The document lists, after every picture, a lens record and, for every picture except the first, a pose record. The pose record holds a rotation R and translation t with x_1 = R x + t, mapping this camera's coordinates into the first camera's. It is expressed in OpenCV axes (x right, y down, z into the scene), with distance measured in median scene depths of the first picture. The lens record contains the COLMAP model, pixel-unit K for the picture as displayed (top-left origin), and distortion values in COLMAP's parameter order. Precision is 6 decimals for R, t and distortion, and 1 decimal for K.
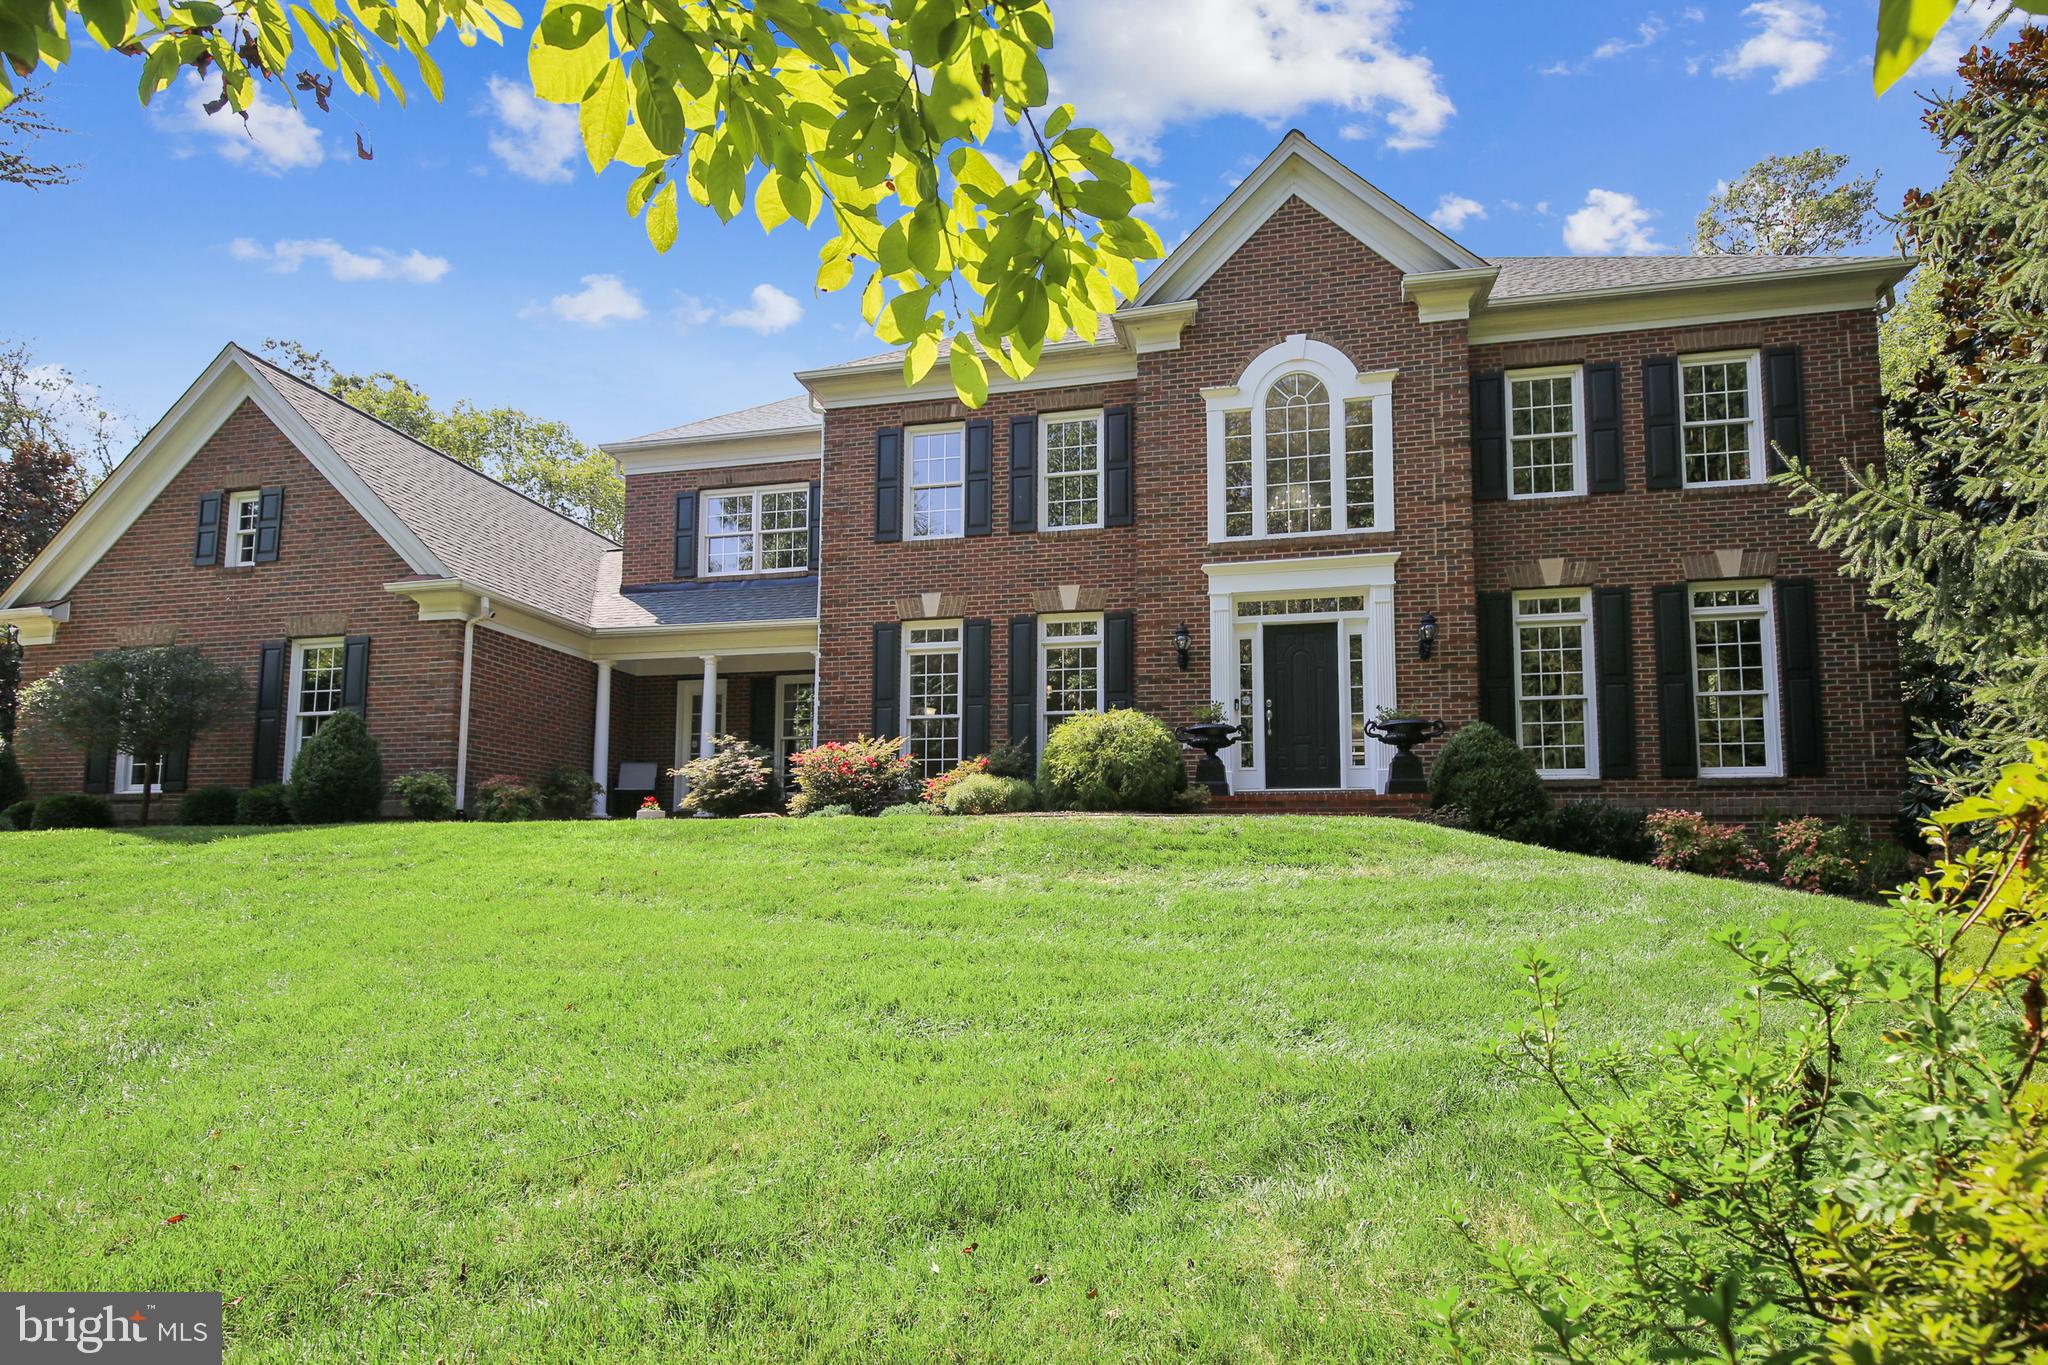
lens RADIAL K [[951.2, 0, 1024.0], [0, 951.2, 682.5], [0, 0, 1]] dist [-0.017267, -0.001231]
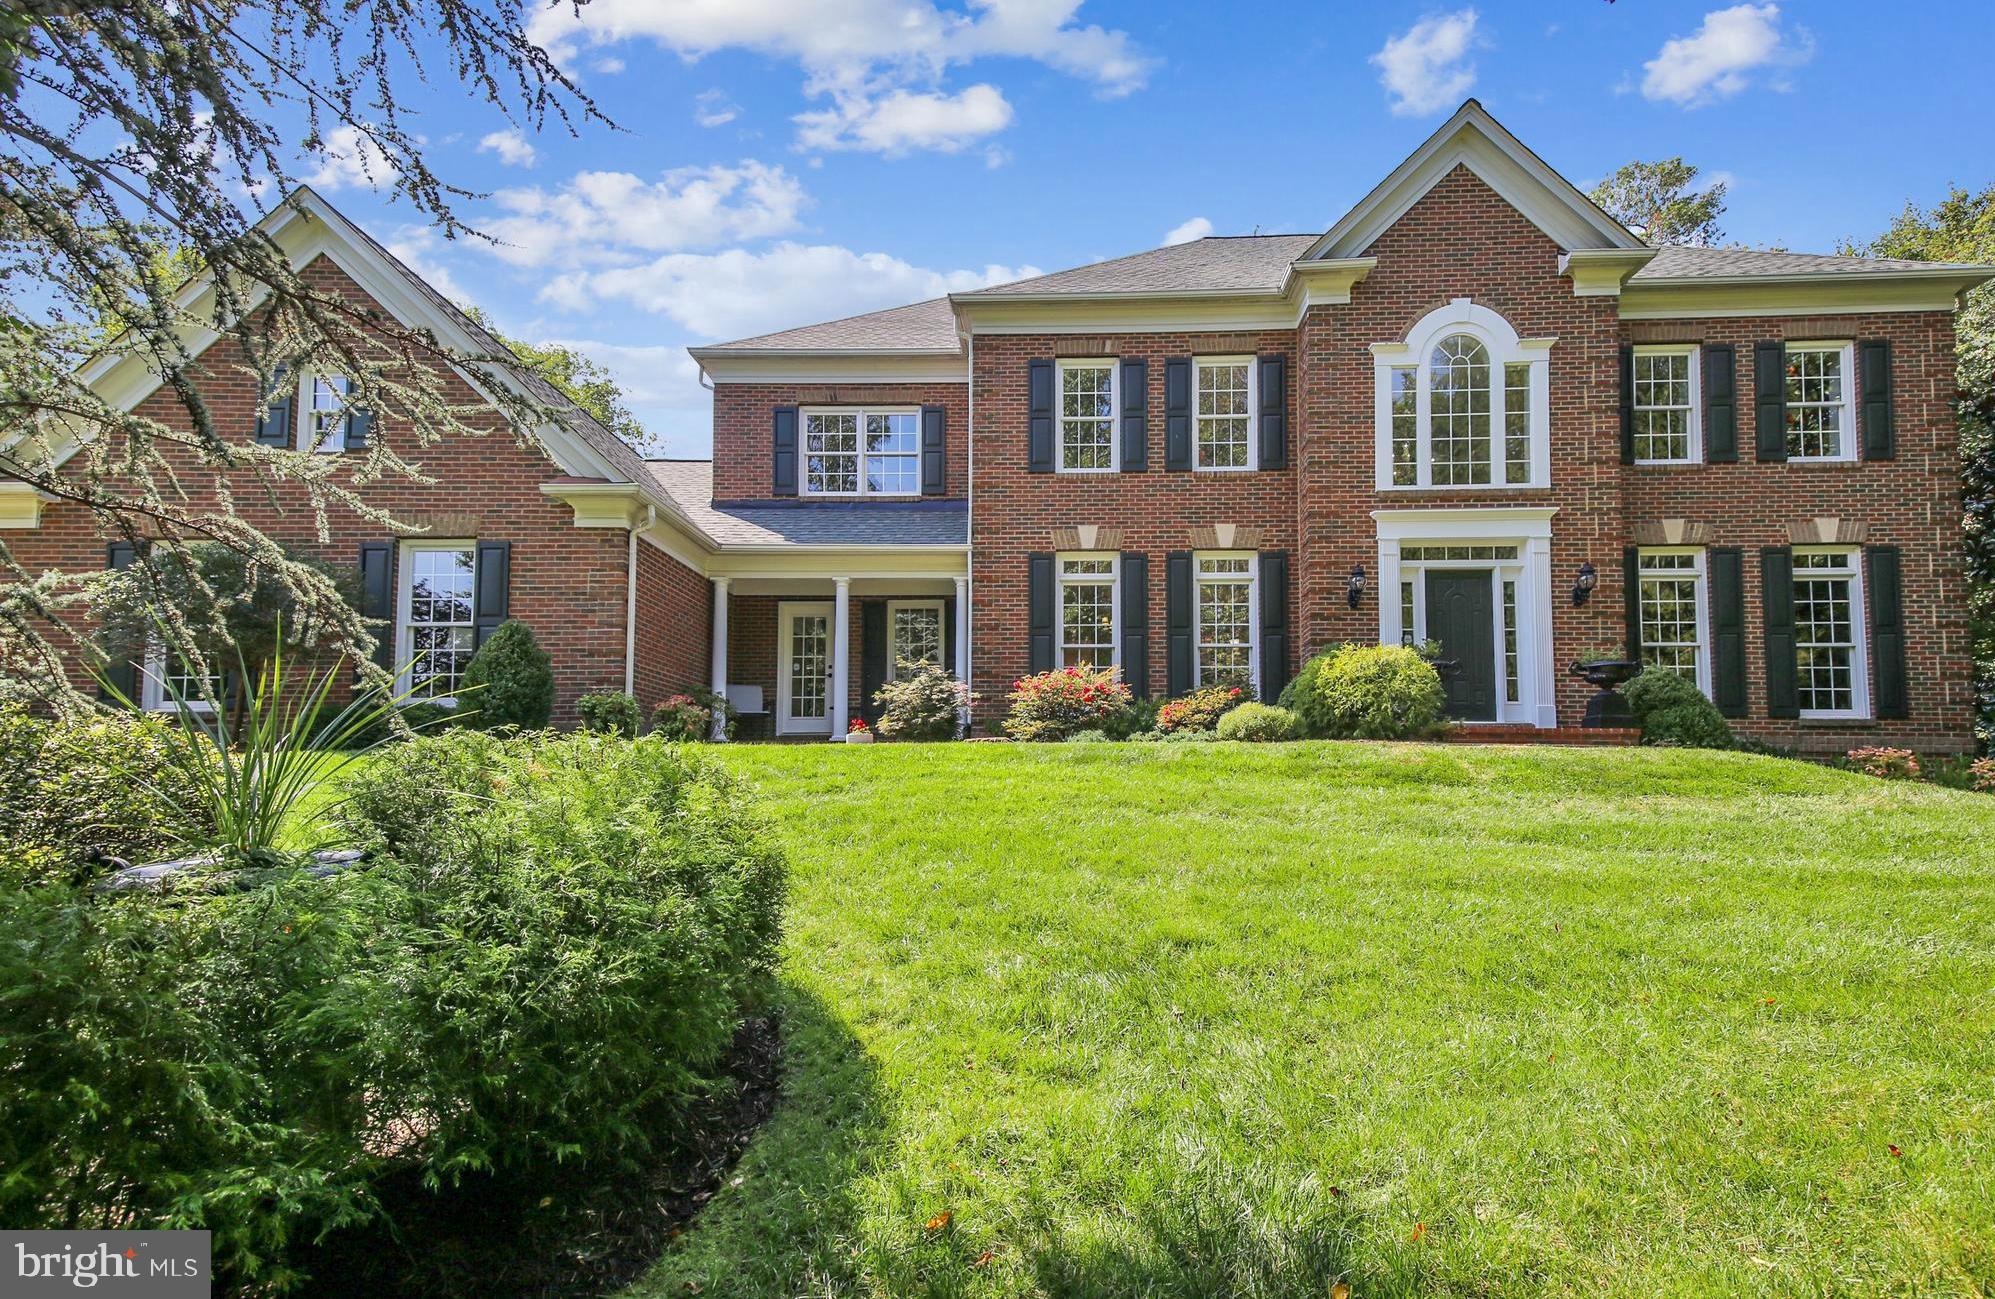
lens RADIAL K [[913.0, 0, 1002.4], [0, 913.0, 638.3], [0, 0, 1]] dist [0.040582, -0.010693]
pose [[0.985888, 0.028375, 0.164985, -0.388875], [-0.032392, 0.999240, 0.021705, 0.010434], [-0.164244, -0.026743, 0.986057, 0.045427]]
